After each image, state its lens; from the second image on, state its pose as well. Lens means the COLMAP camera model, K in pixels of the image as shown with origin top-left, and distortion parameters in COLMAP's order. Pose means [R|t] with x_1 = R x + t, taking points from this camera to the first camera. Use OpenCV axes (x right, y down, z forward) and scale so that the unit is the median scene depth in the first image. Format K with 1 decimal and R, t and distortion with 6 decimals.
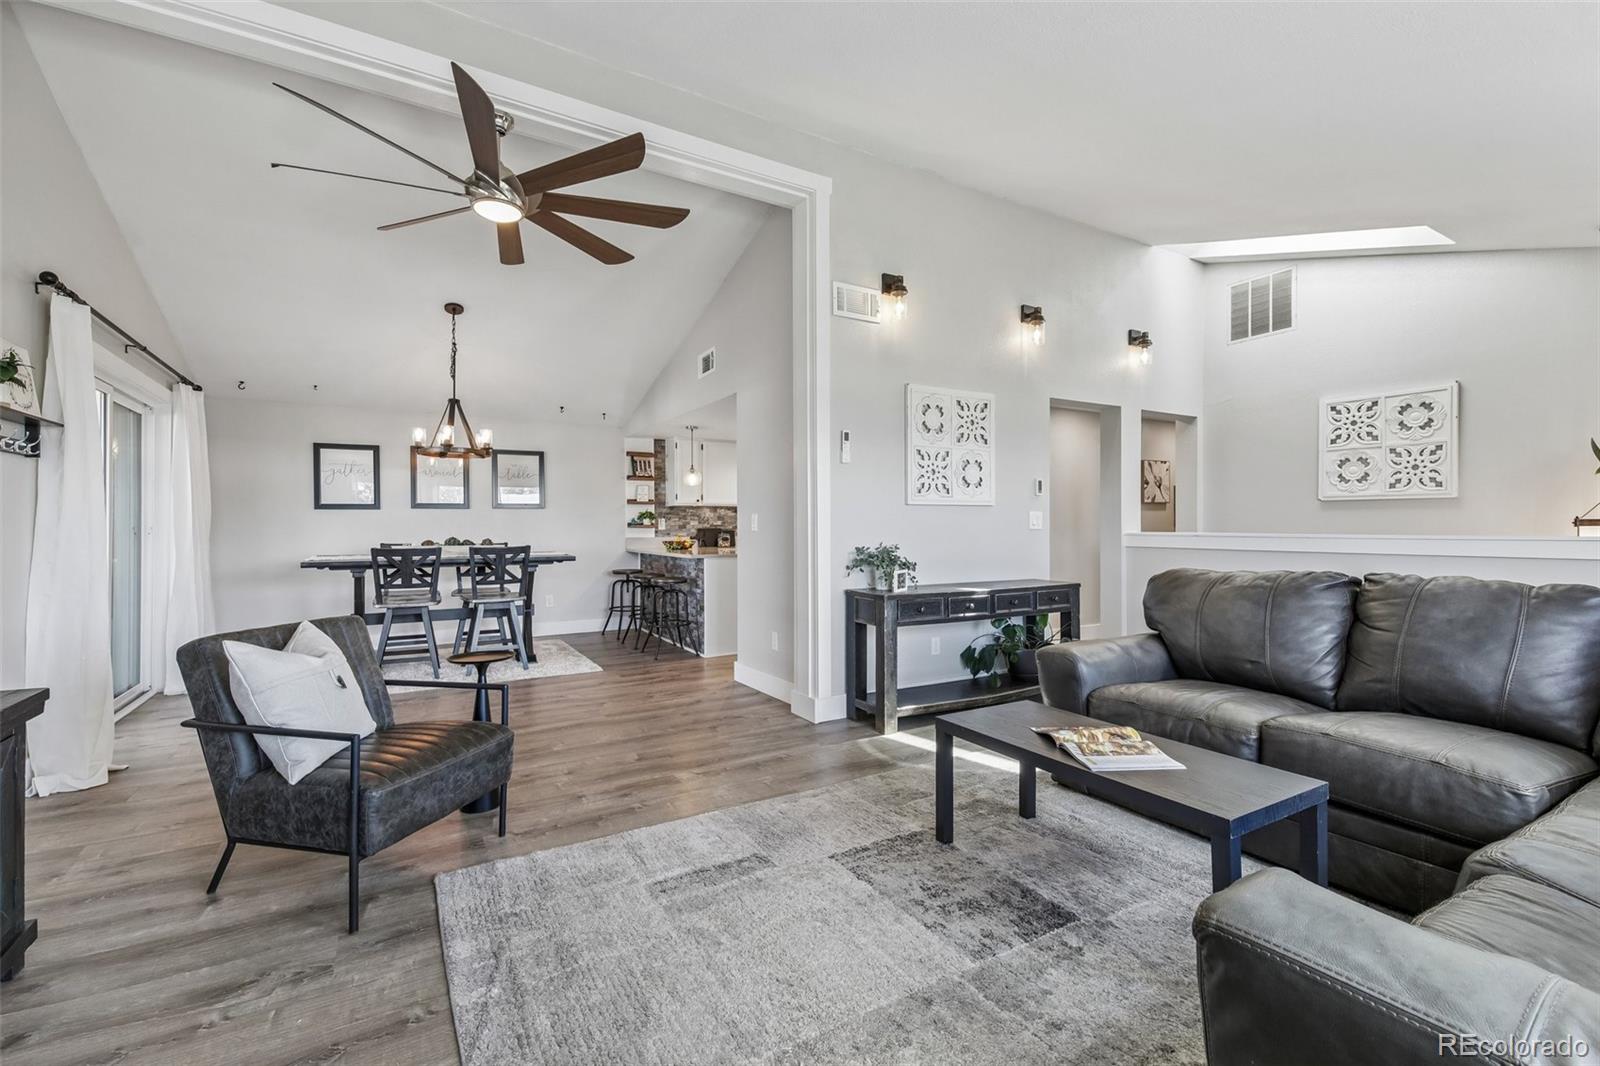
lens RADIAL K [[675.4, 0, 791.5], [0, 675.4, 527.2], [0, 0, 1]] dist [0.045918, -0.020586]
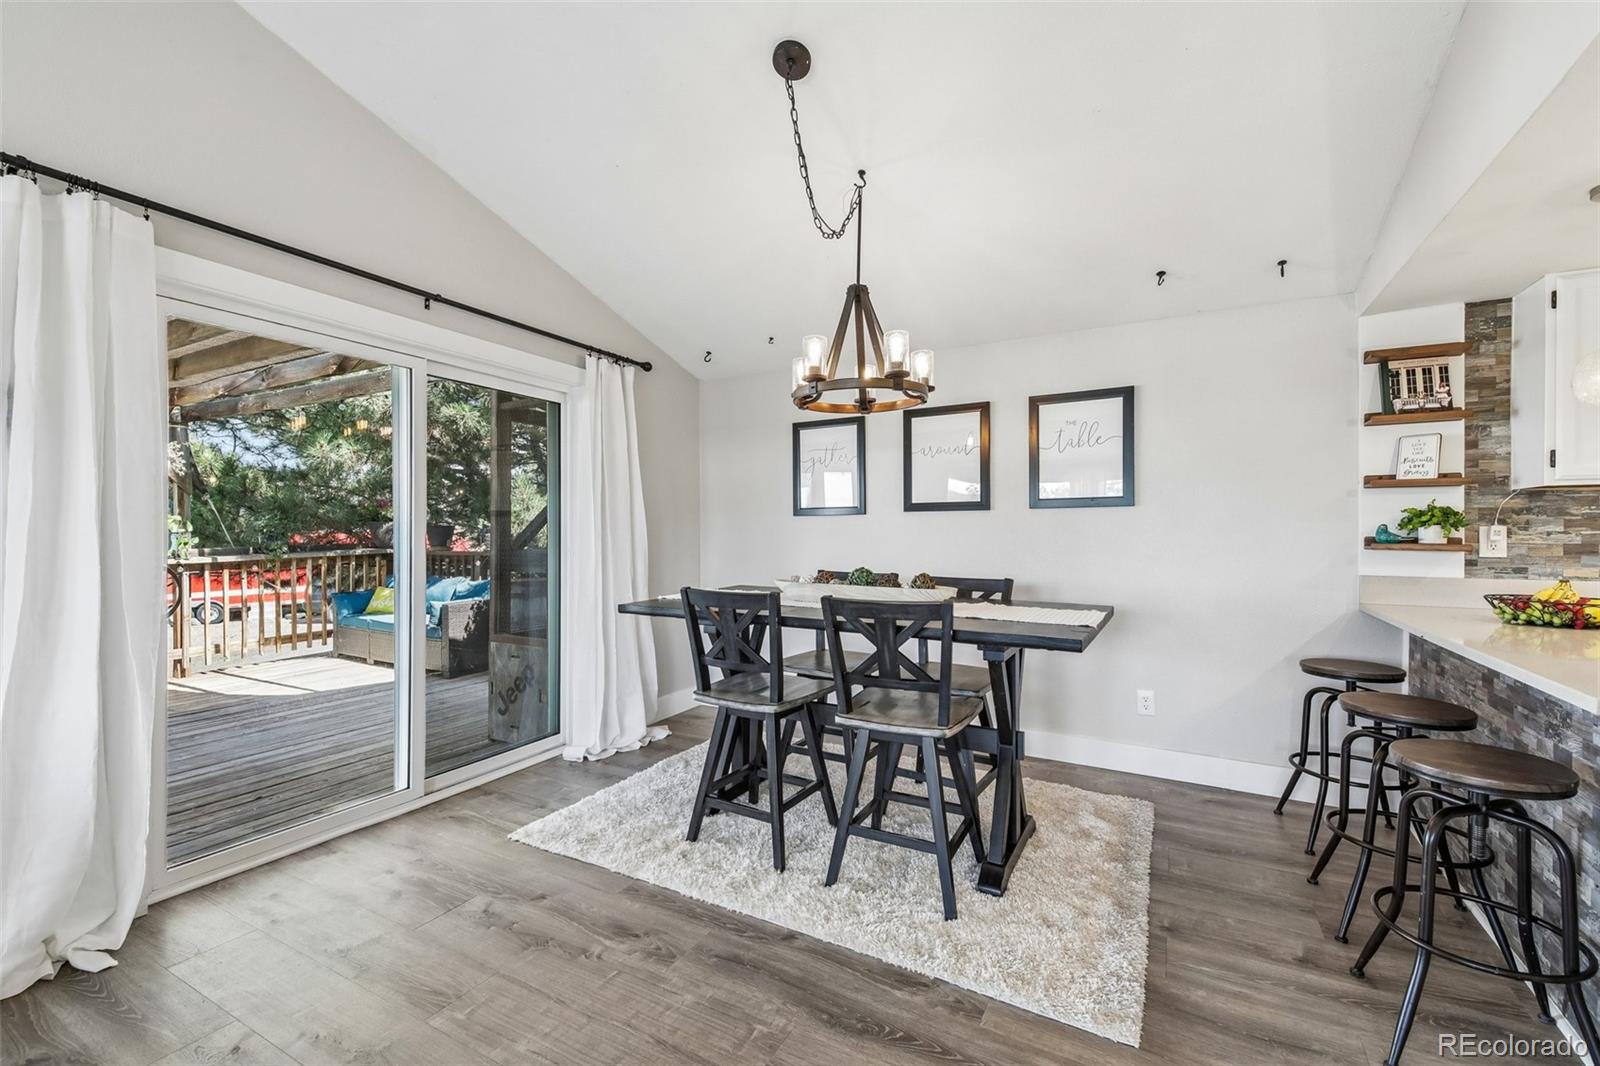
lens RADIAL K [[675.4, 0, 791.5], [0, 675.4, 527.2], [0, 0, 1]] dist [0.045918, -0.020586]
pose [[0.517613, 0.001473, -0.855614, -0.075640], [-0.001912, 0.999998, 0.000565, -0.011734], [0.855613, 0.001344, 0.517615, 0.520539]]
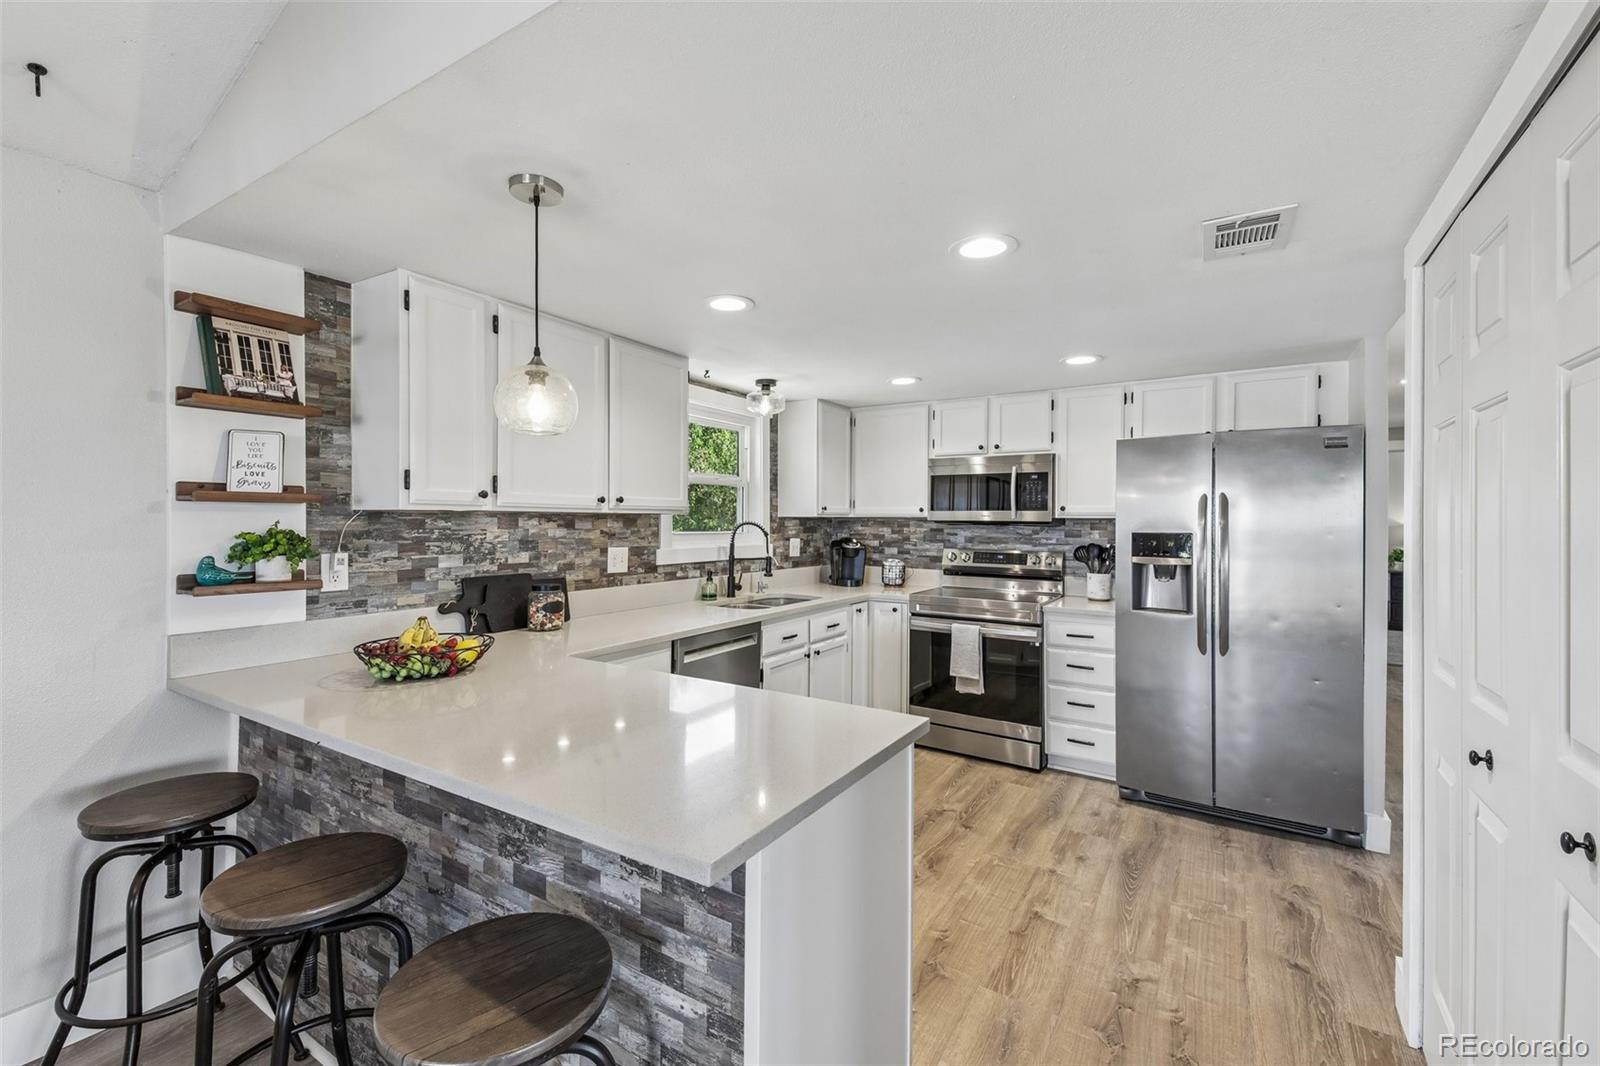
lens RADIAL K [[675.4, 0, 791.5], [0, 675.4, 527.2], [0, 0, 1]] dist [0.045918, -0.020586]
pose [[0.885227, 0.003585, 0.465145, -0.161027], [-0.007781, 0.999945, 0.007101, -0.028153], [-0.465093, -0.009905, 0.885206, 0.670669]]
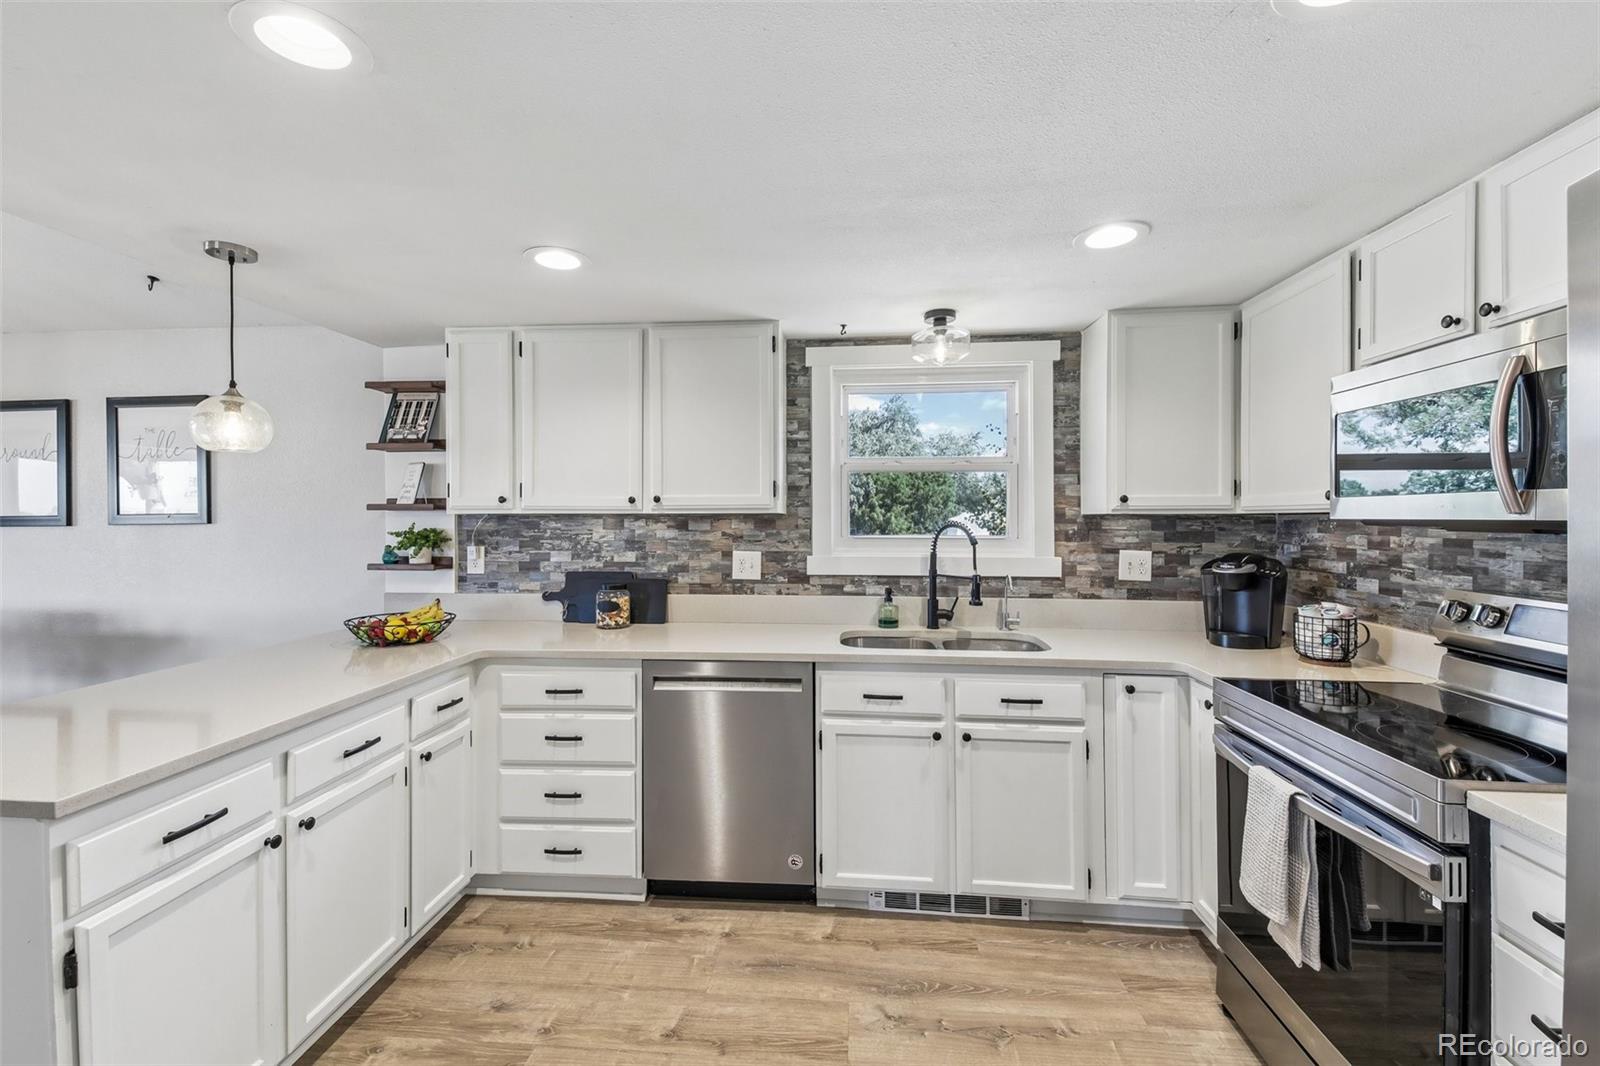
lens RADIAL K [[675.4, 0, 791.5], [0, 675.4, 527.2], [0, 0, 1]] dist [0.045918, -0.020586]
pose [[0.817729, 0.011763, -0.575484, 0.196721], [-0.002449, 0.999853, 0.016958, -0.031931], [0.575599, -0.012458, 0.817637, 0.806530]]
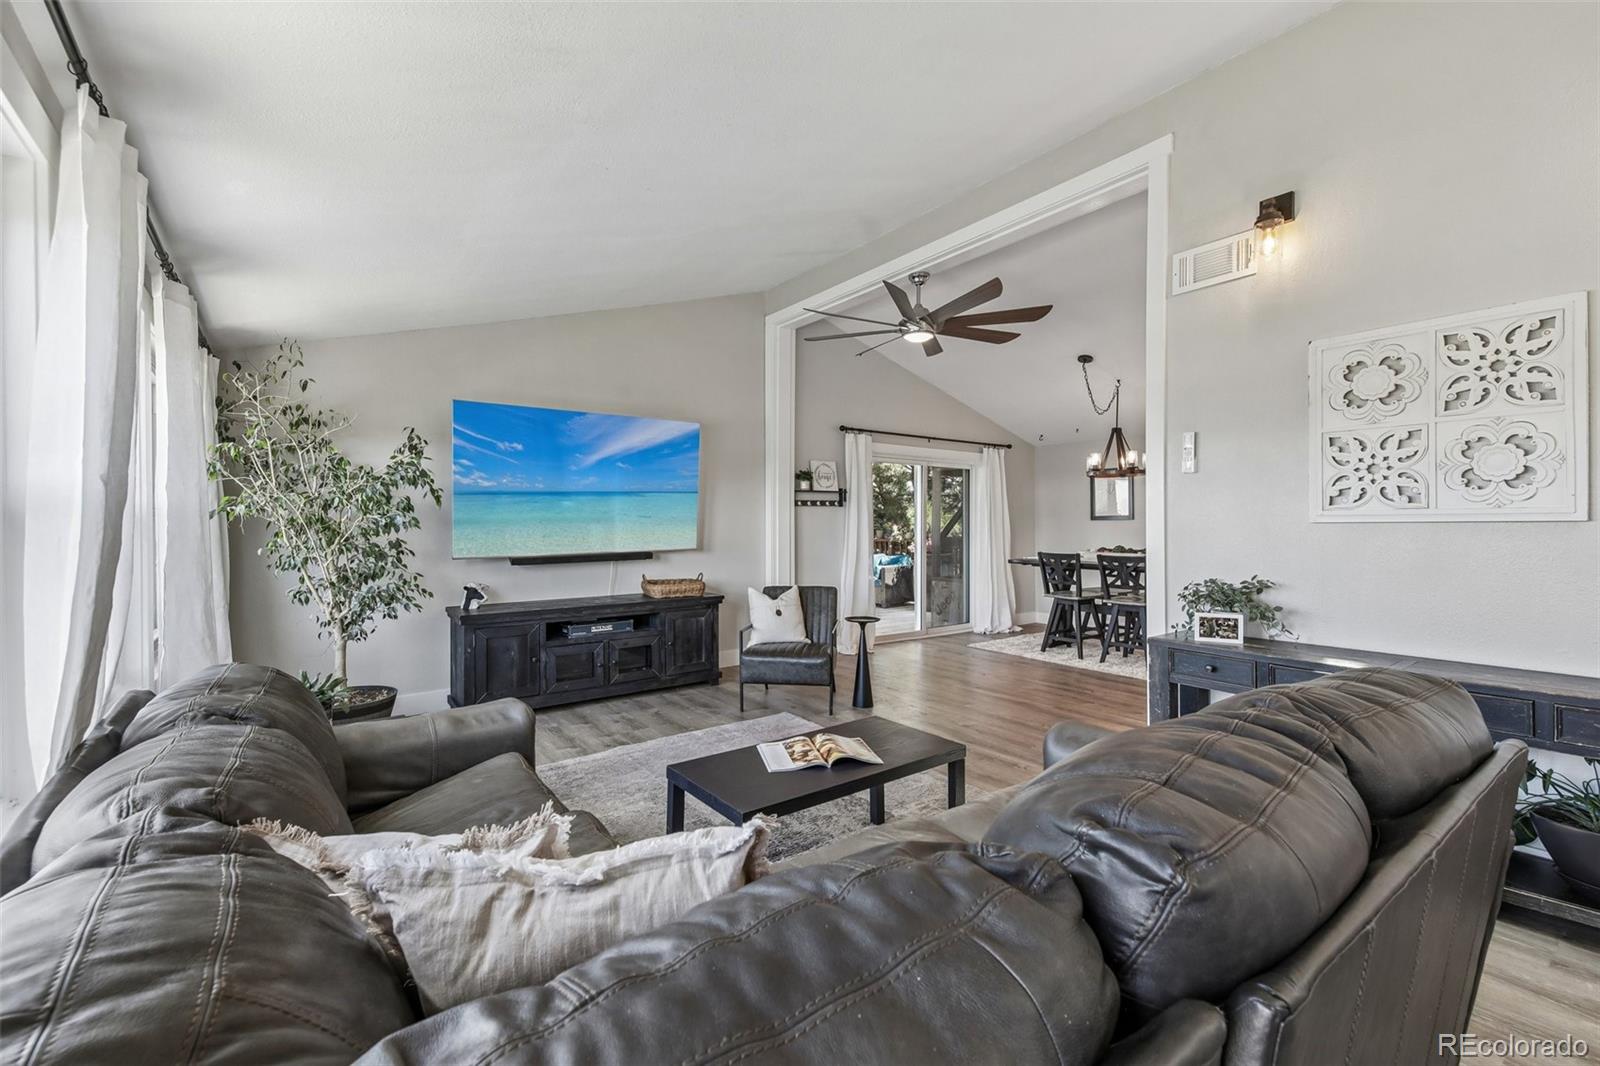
lens RADIAL K [[675.4, 0, 791.5], [0, 675.4, 527.2], [0, 0, 1]] dist [0.045918, -0.020586]
pose [[0.109454, 0.007302, -0.993965, 0.445733], [0.000052, 0.999973, 0.007352, -0.019136], [0.993992, -0.000856, 0.109450, 0.234546]]
